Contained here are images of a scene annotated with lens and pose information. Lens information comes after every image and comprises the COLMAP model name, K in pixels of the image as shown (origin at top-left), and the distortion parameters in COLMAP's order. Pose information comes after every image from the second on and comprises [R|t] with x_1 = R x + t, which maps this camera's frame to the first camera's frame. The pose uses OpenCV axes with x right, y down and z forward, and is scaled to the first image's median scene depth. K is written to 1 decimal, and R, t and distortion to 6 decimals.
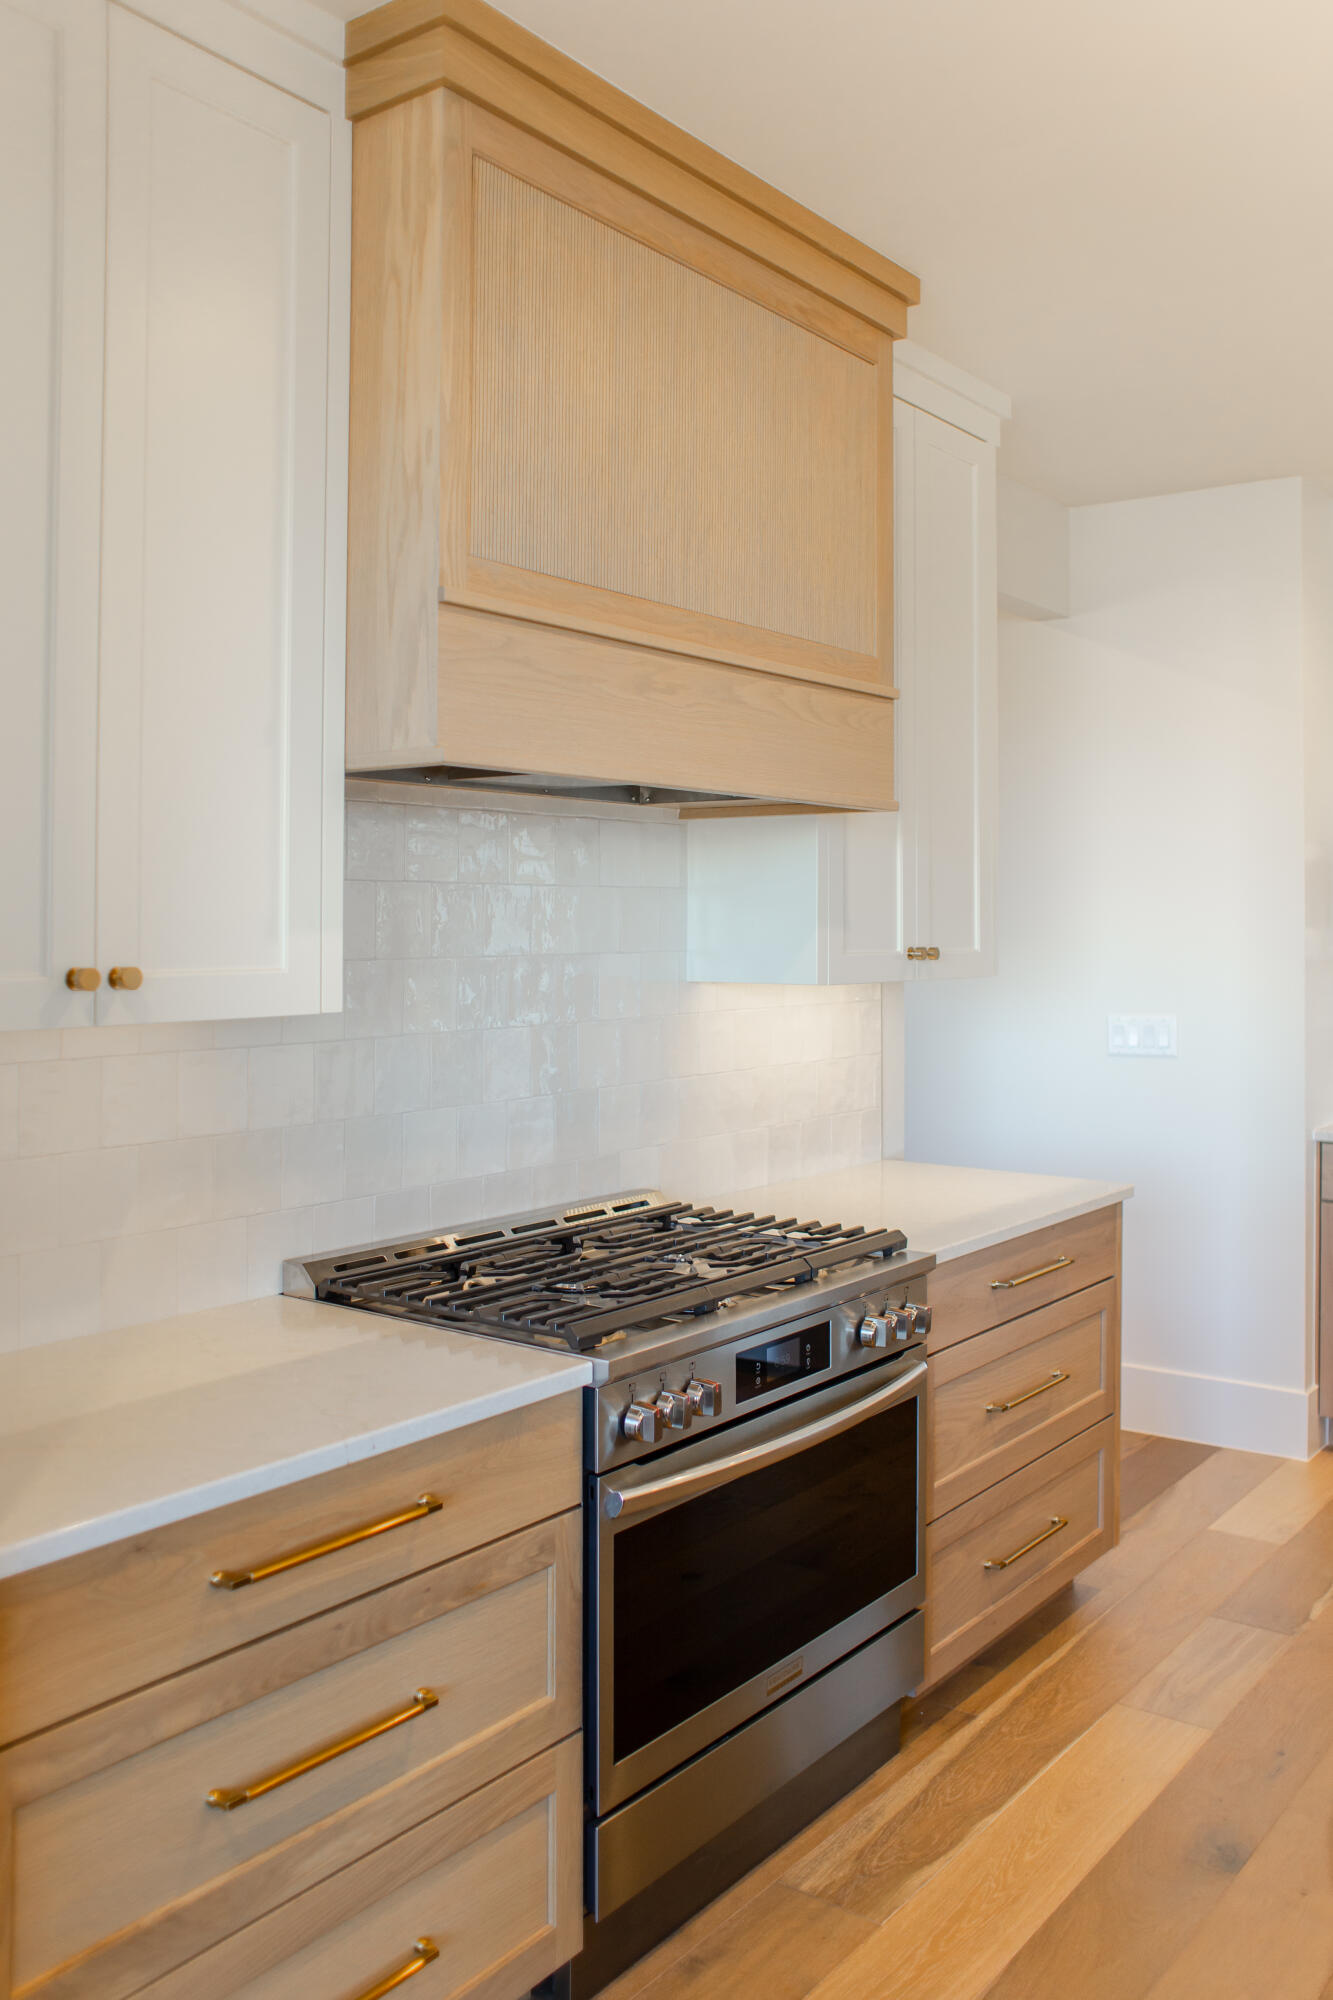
lens RADIAL K [[1633.0, 0, 704.8], [0, 1633.0, 993.4], [0, 0, 1]] dist [-0.084243, 0.119445]
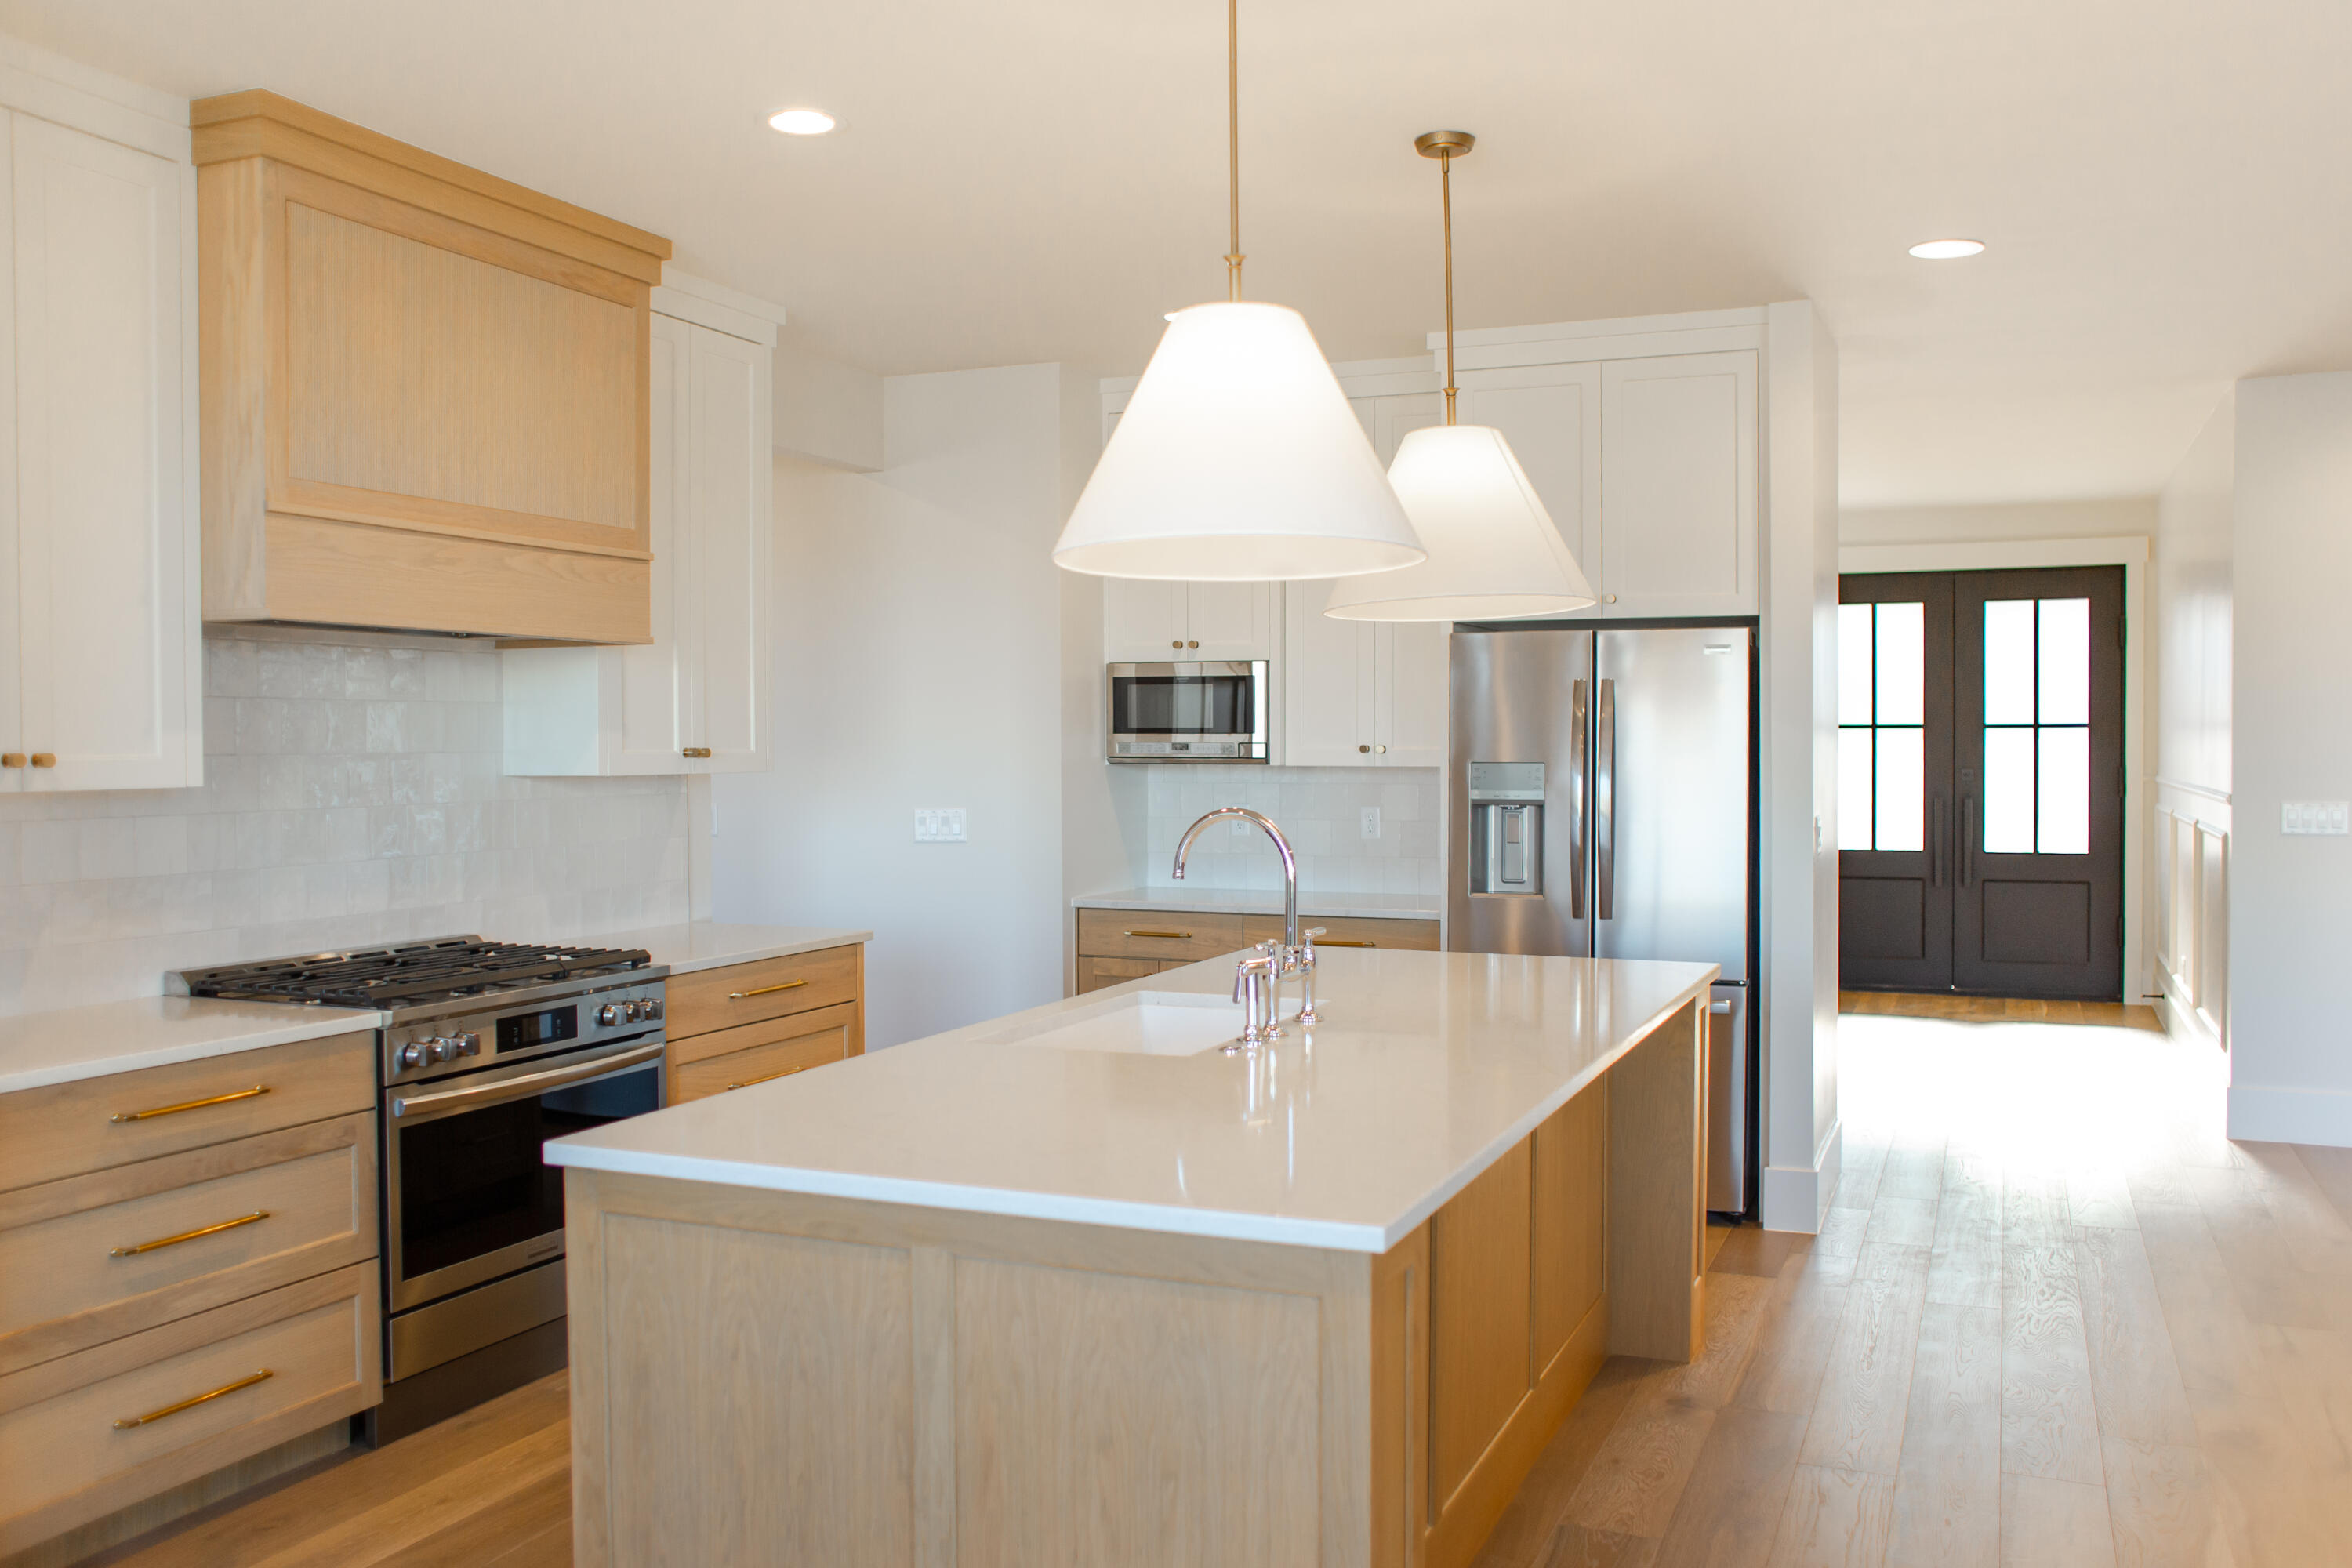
lens RADIAL K [[1920.4, 0, 1169.6], [0, 1920.4, 832.3], [0, 0, 1]] dist [-0.084243, 0.119445]
pose [[0.973866, -0.018259, 0.226387, 0.240537], [0.018141, 0.999832, 0.002602, 0.064020], [-0.226397, 0.001573, 0.974034, -0.864279]]
